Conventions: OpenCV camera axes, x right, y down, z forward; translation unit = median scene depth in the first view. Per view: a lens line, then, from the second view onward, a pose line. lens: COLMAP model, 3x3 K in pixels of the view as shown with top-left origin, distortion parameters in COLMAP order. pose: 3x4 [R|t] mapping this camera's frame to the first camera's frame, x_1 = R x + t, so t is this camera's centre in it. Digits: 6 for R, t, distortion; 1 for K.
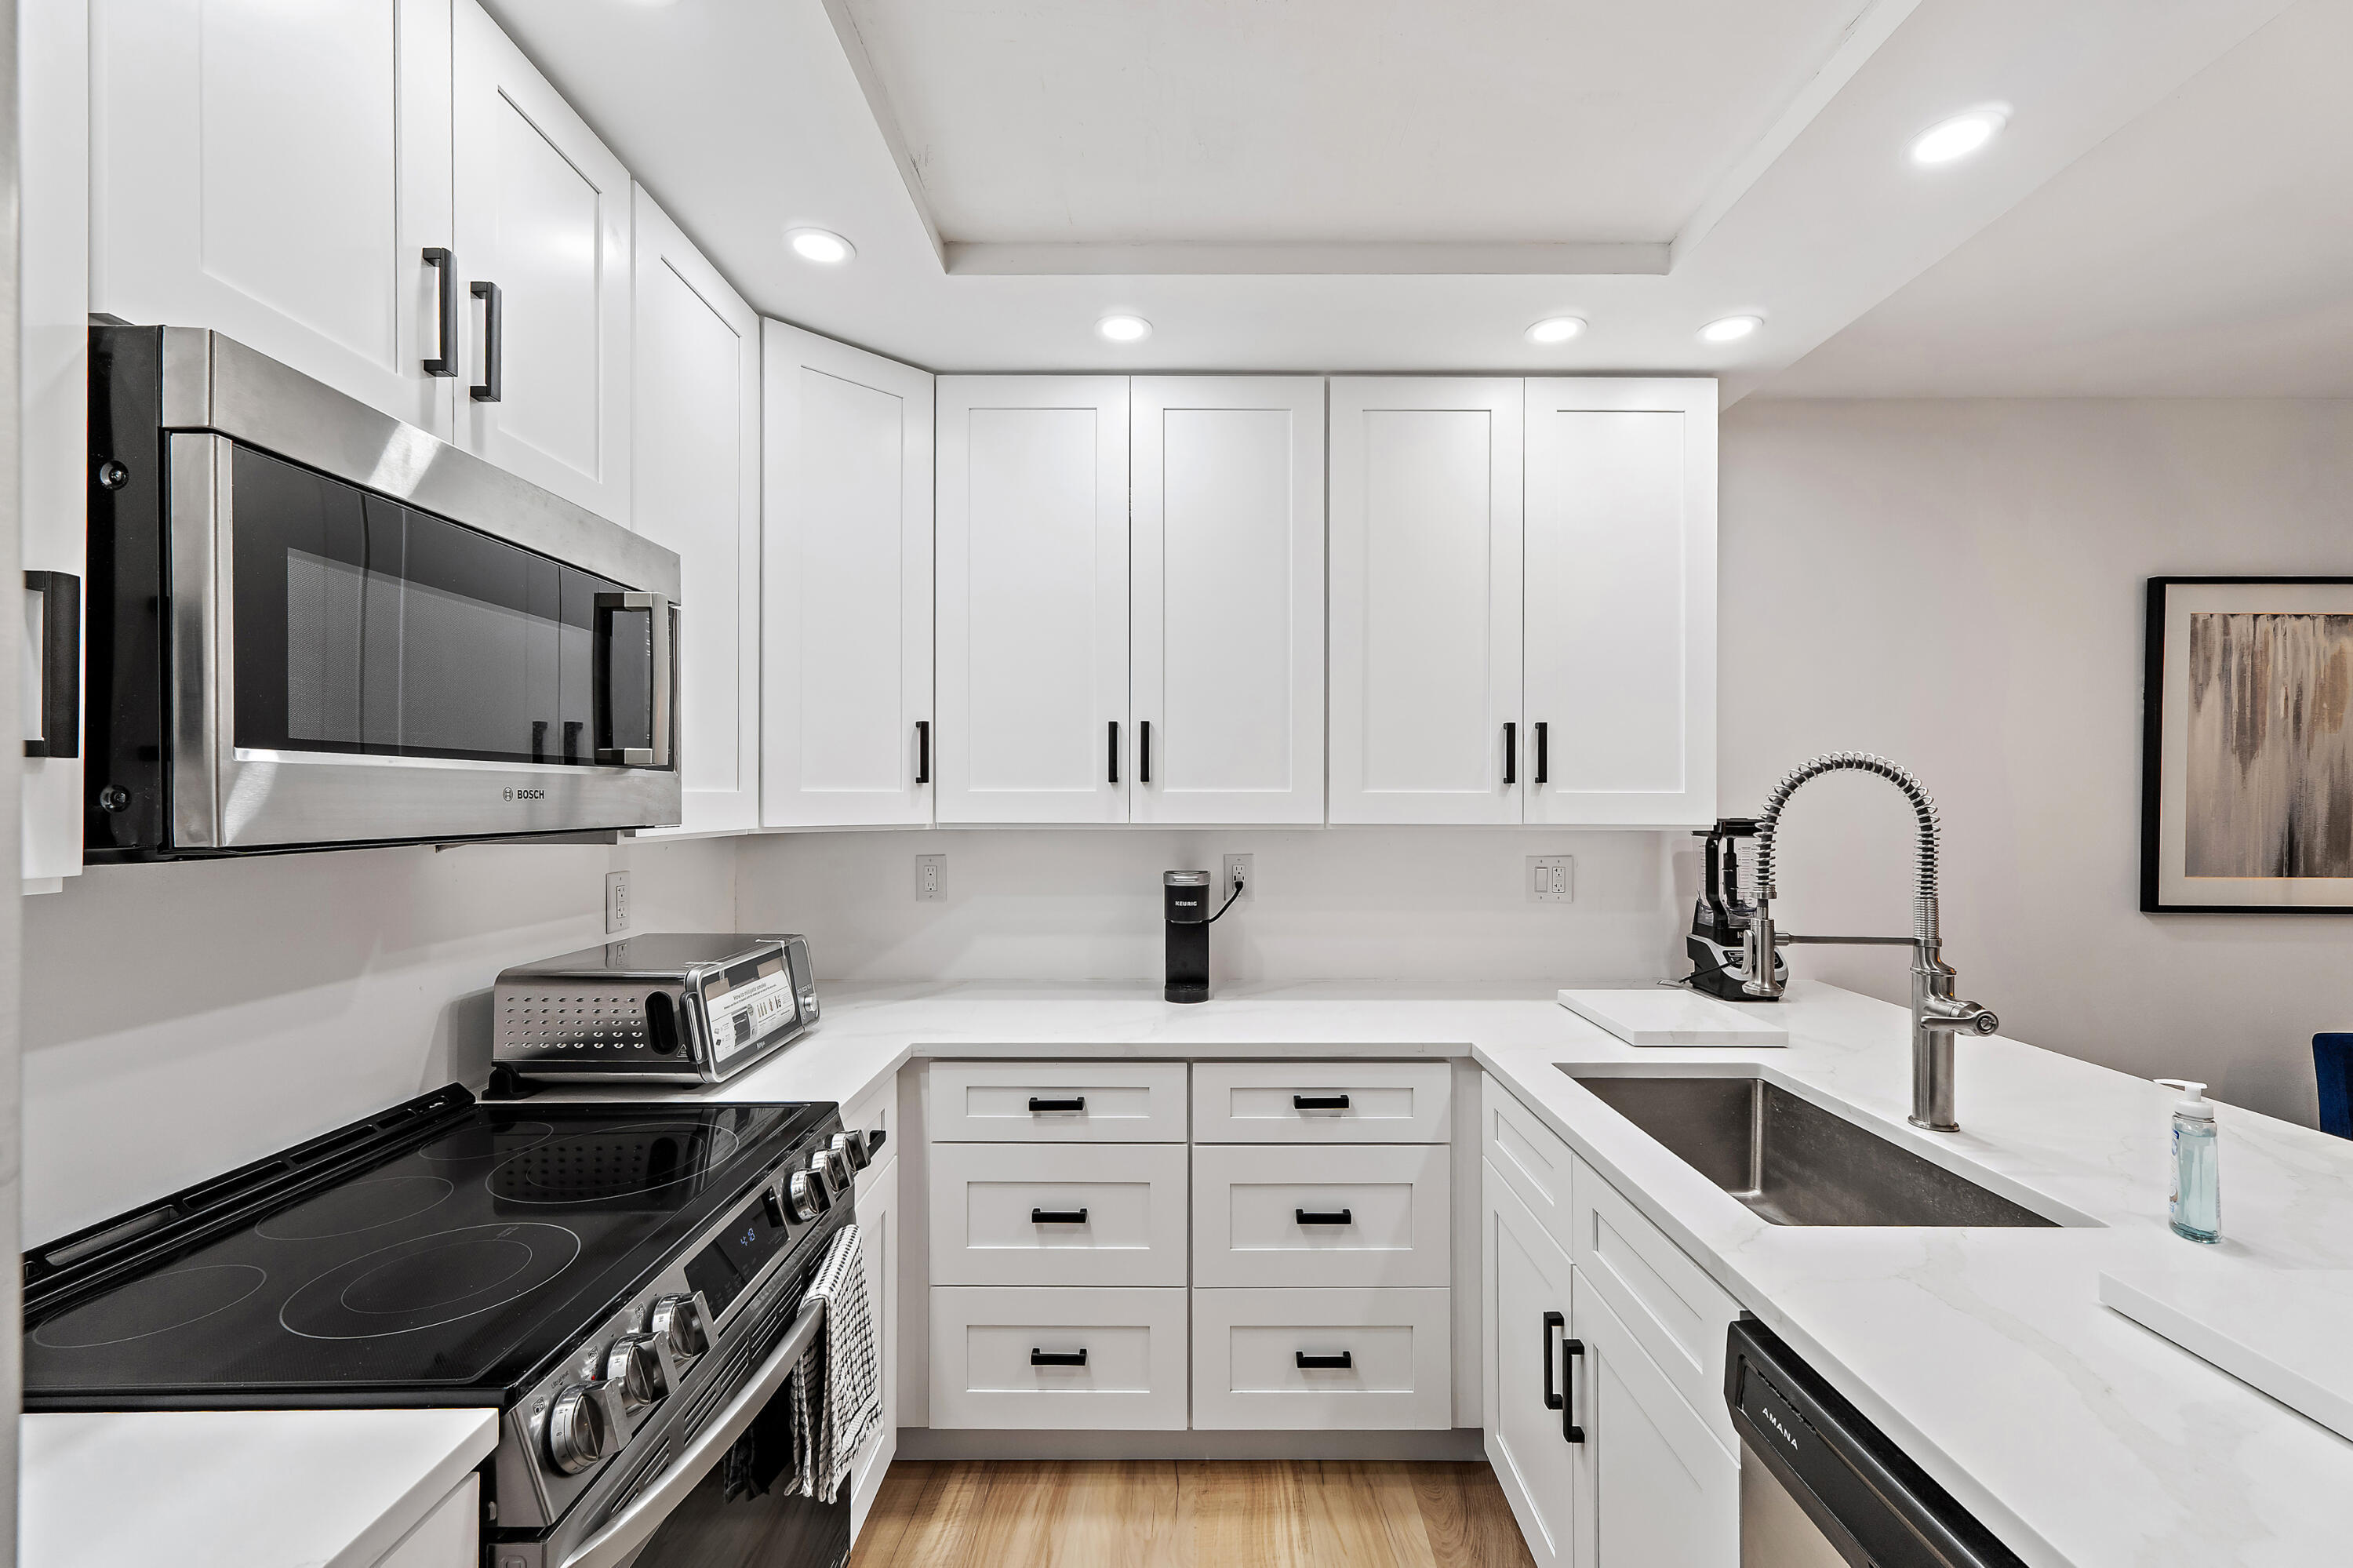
lens RADIAL K [[1022.1, 0, 1188.8], [0, 1022.1, 803.6], [0, 0, 1]] dist [0.012240, -0.002910]
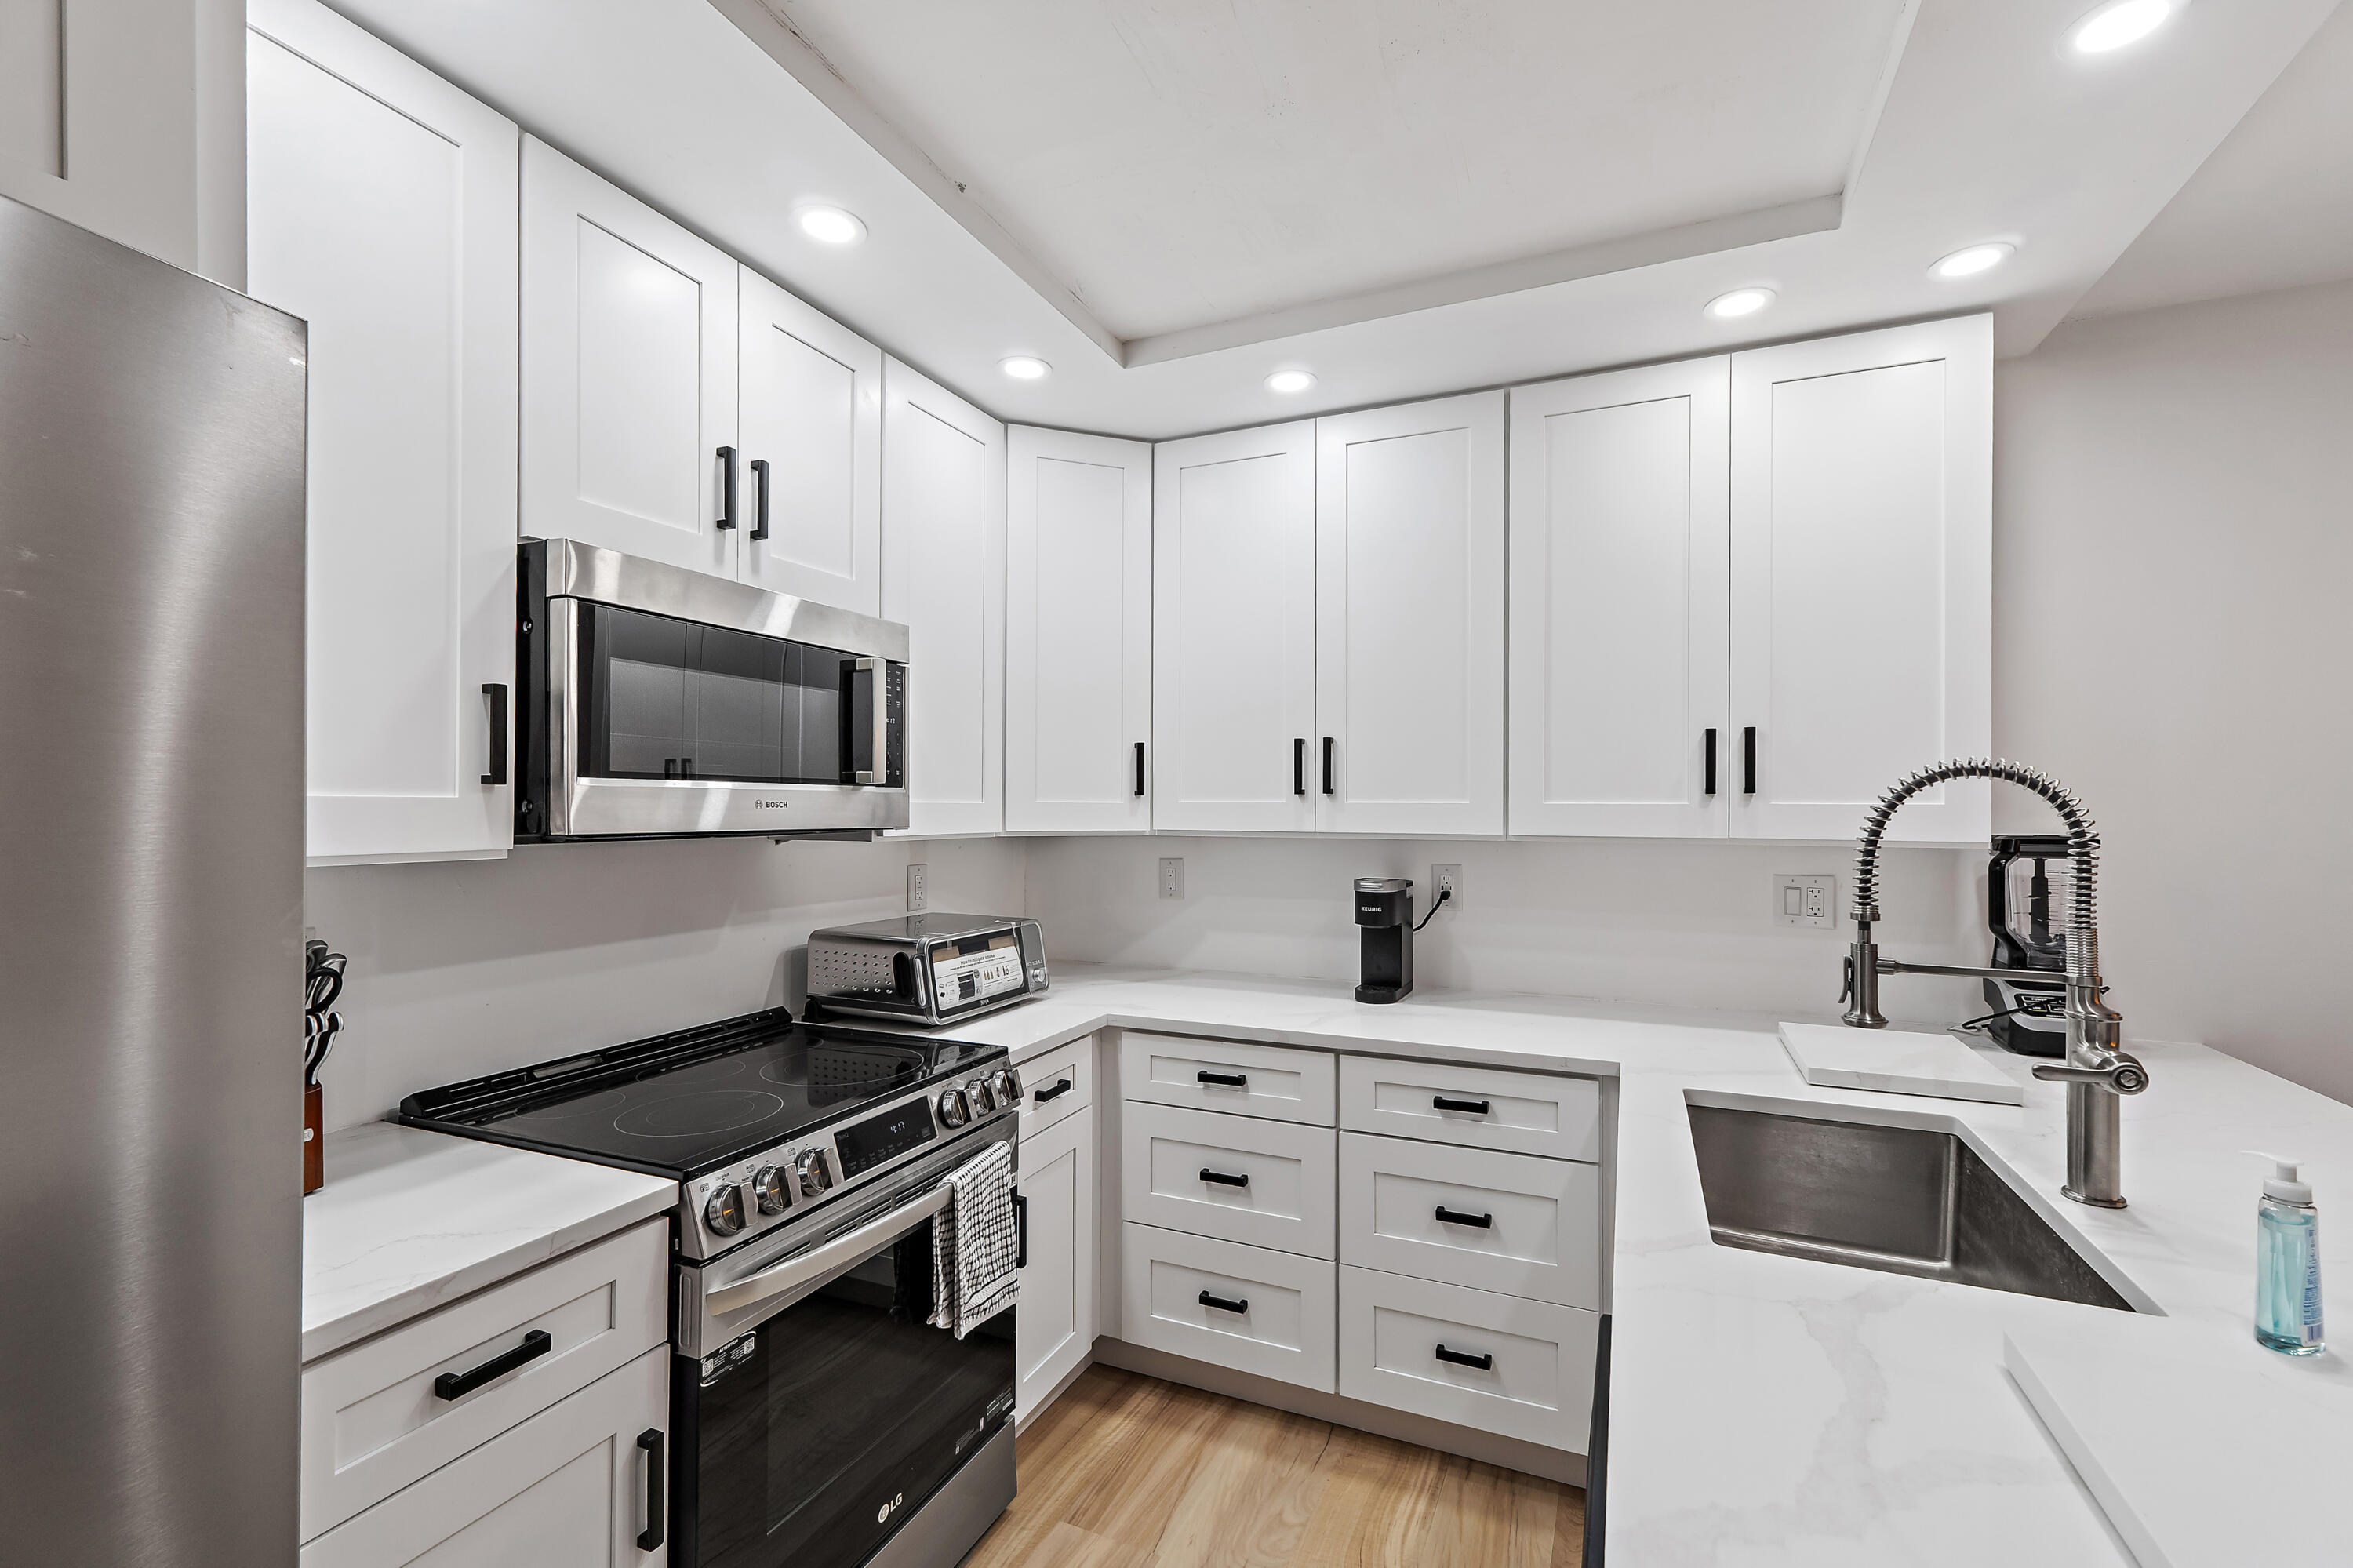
lens RADIAL K [[1038.3, 0, 1162.1], [0, 1038.3, 812.9], [0, 0, 1]] dist [0.011026, -0.000226]
pose [[0.908632, 0.003634, -0.417582, 0.297190], [-0.004567, 0.999989, -0.001234, 0.001210], [0.417573, 0.003028, 0.908639, -0.075341]]
